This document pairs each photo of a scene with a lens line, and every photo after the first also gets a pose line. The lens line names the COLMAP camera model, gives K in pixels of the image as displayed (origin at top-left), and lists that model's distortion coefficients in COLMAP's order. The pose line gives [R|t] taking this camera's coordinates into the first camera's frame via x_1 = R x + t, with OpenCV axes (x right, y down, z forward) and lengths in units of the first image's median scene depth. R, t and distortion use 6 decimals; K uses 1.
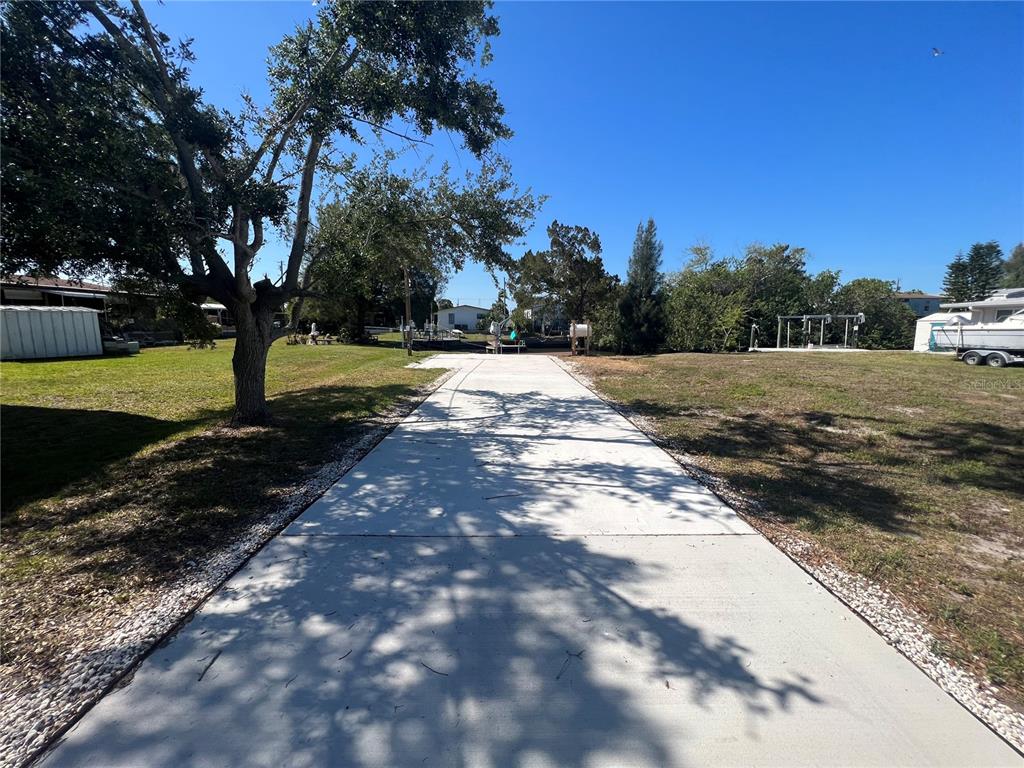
lens RADIAL K [[409.4, 0, 510.8], [0, 409.4, 385.1], [0, 0, 1]] dist [-0.001921, 0.000307]
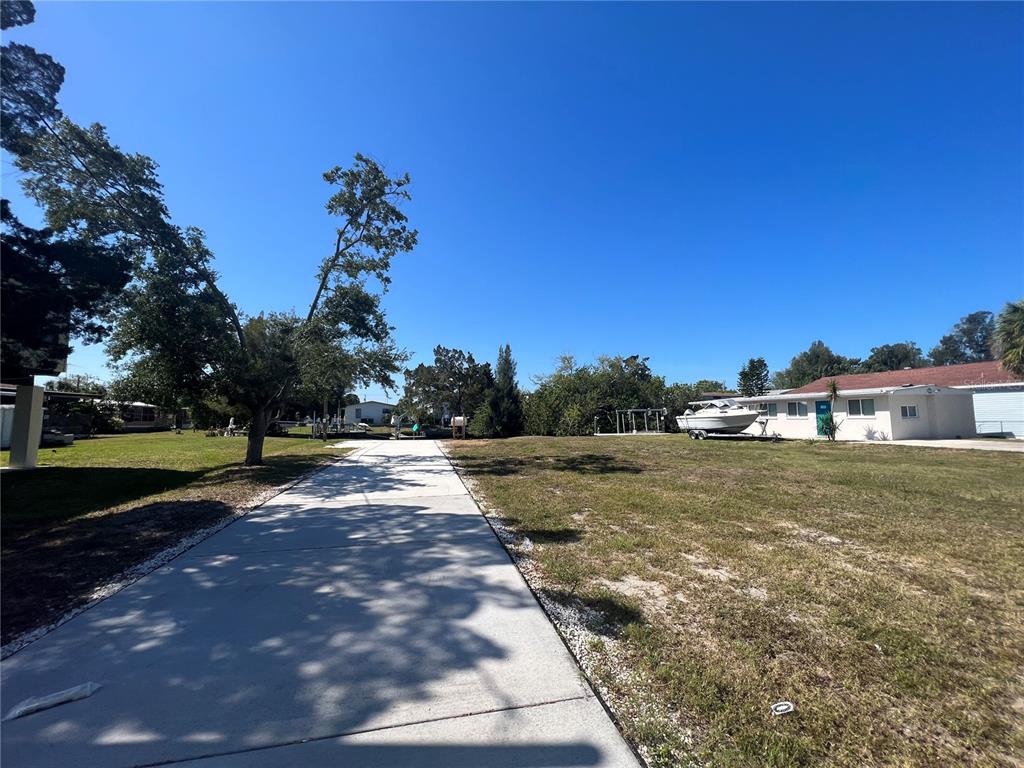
lens RADIAL K [[409.4, 0, 510.8], [0, 409.4, 385.1], [0, 0, 1]] dist [-0.001921, 0.000307]
pose [[0.976681, 0.009314, 0.214492, 0.041675], [0.039460, 0.974251, -0.221987, 0.053757], [-0.211036, 0.225274, 0.951165, -0.331718]]
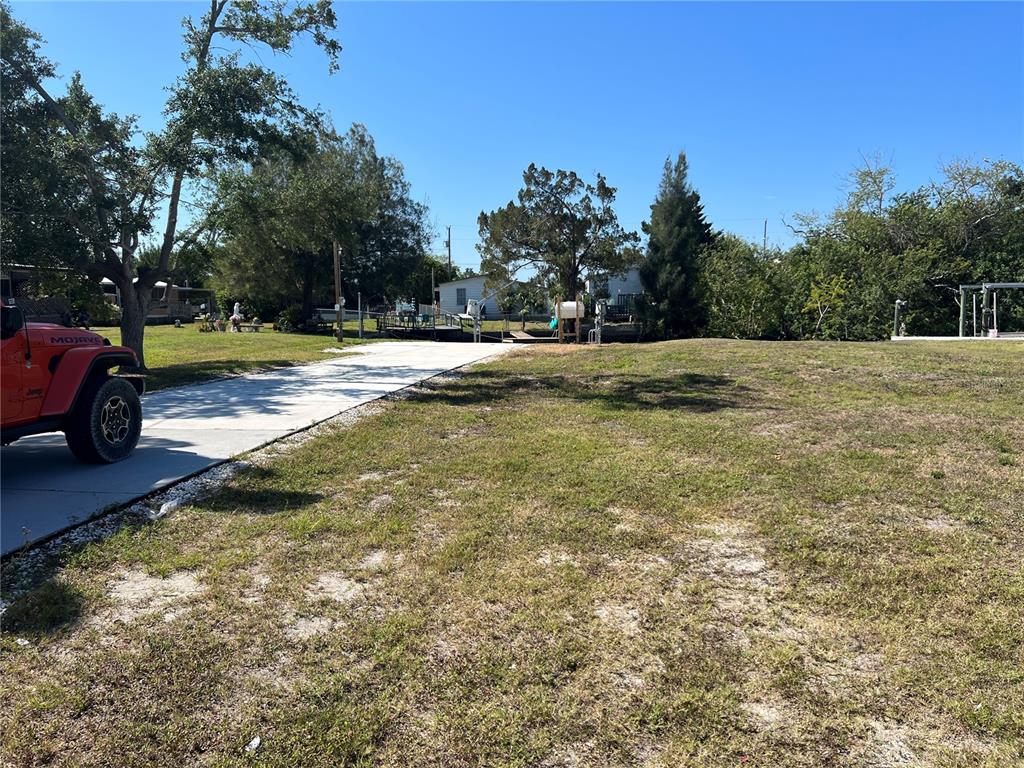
lens RADIAL K [[767.3, 0, 512.0], [0, 767.3, 384.0], [0, 0, 1]] dist [0.037261, -0.003113]
pose [[0.989128, 0.007789, -0.146848, 0.245144], [-0.014762, 0.998811, -0.046454, 0.059217], [0.146311, 0.048116, 0.988068, -0.332892]]
